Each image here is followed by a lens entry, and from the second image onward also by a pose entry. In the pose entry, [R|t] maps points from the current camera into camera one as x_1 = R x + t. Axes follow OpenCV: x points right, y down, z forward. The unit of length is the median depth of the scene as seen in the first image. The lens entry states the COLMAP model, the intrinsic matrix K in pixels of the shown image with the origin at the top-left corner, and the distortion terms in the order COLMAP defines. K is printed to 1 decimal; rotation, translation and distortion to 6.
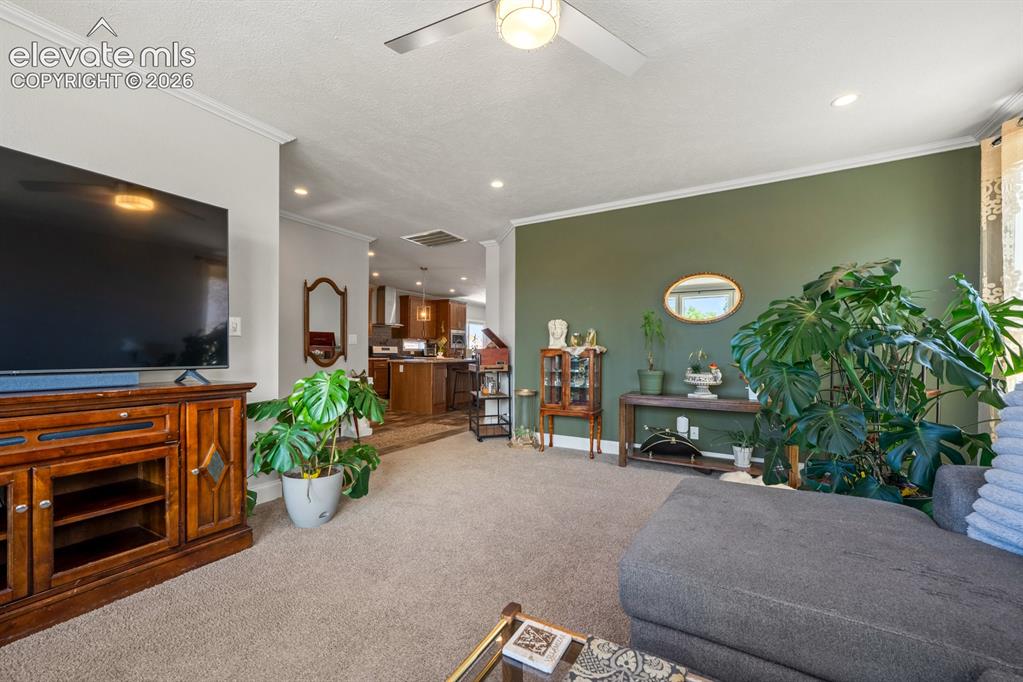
lens RADIAL K [[407.9, 0, 516.2], [0, 407.9, 352.1], [0, 0, 1]] dist [0.000362, -0.001231]
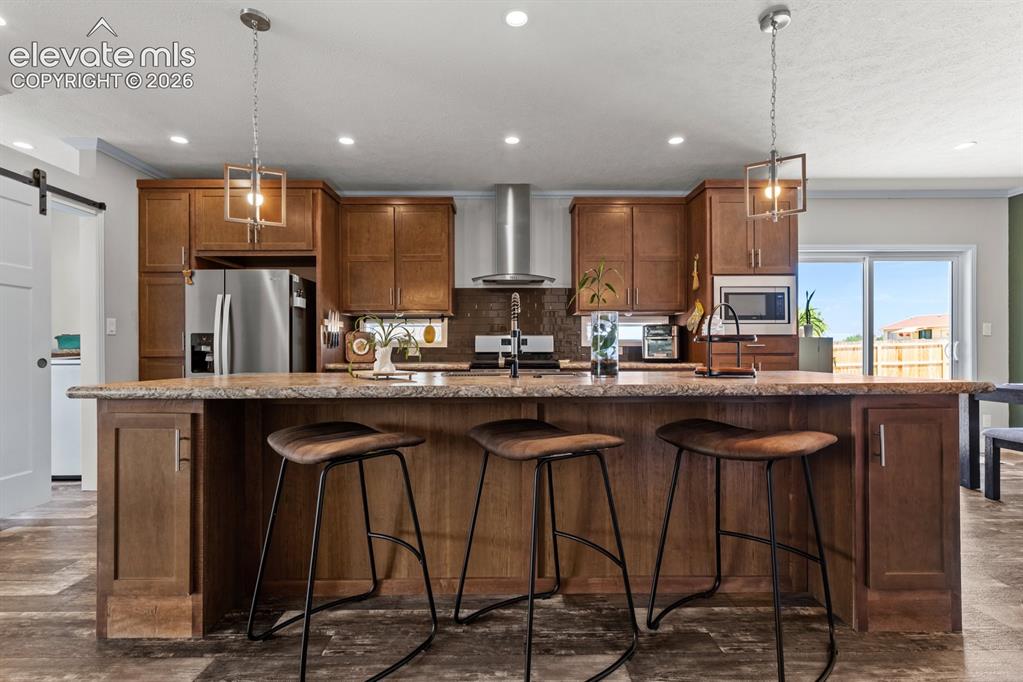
lens RADIAL K [[462.1, 0, 510.3], [0, 462.1, 353.9], [0, 0, 1]] dist [0.000065, -0.000716]
pose [[0.502528, 0.003784, -0.864553, 0.068279], [0.001589, 0.999985, 0.005301, 0.002206], [0.864560, -0.004038, 0.502514, 0.699460]]
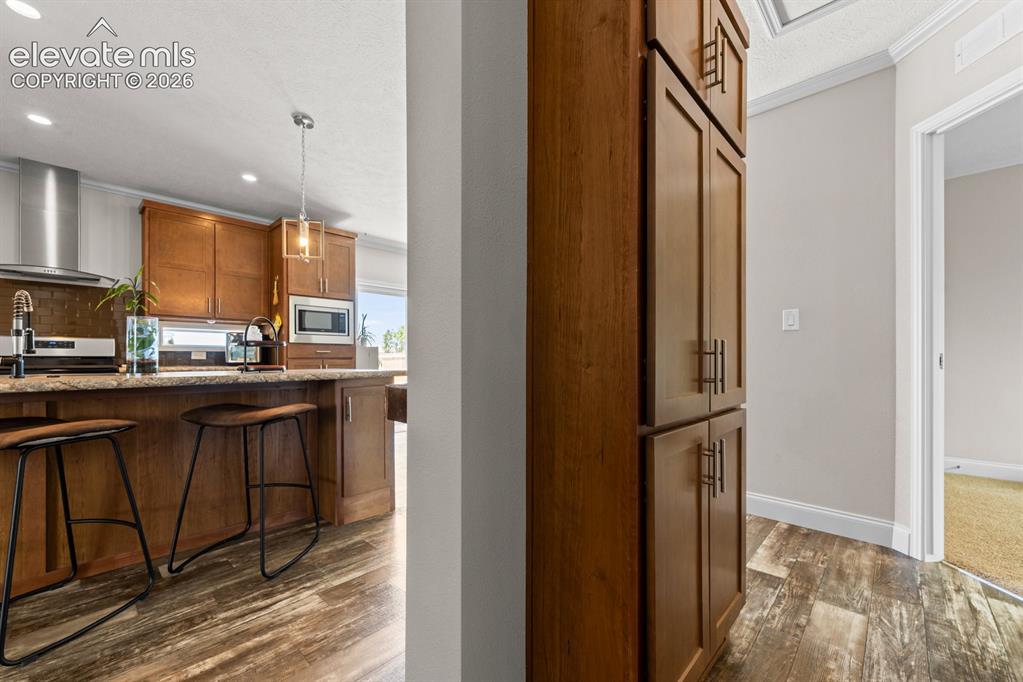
lens RADIAL K [[407.9, 0, 507.3], [0, 407.9, 361.0], [0, 0, 1]] dist [0.000362, -0.001231]
pose [[0.969448, -0.001323, -0.245293, 0.138687], [0.002104, 0.999994, 0.002922, 0.006603], [0.245288, -0.003349, 0.969445, 0.686680]]
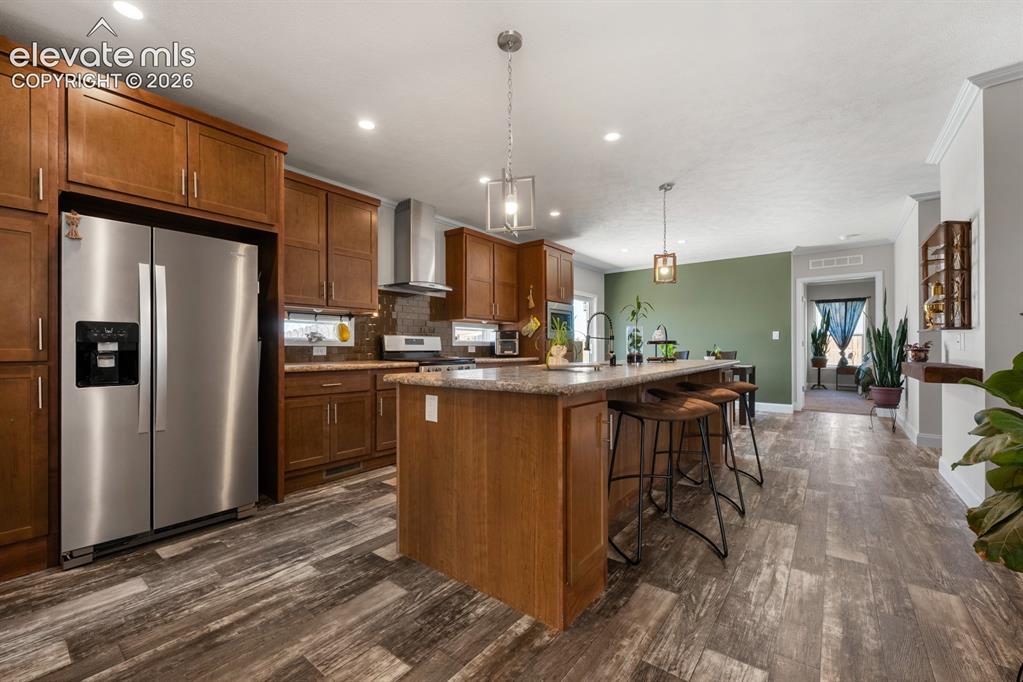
lens RADIAL K [[407.9, 0, 512.3], [0, 407.9, 353.5], [0, 0, 1]] dist [0.000362, -0.001231]
pose [[0.988675, -0.004716, -0.150001, -0.131673], [0.006547, 0.999910, 0.011718, 0.001373], [0.149932, -0.012568, 0.988616, 0.517449]]
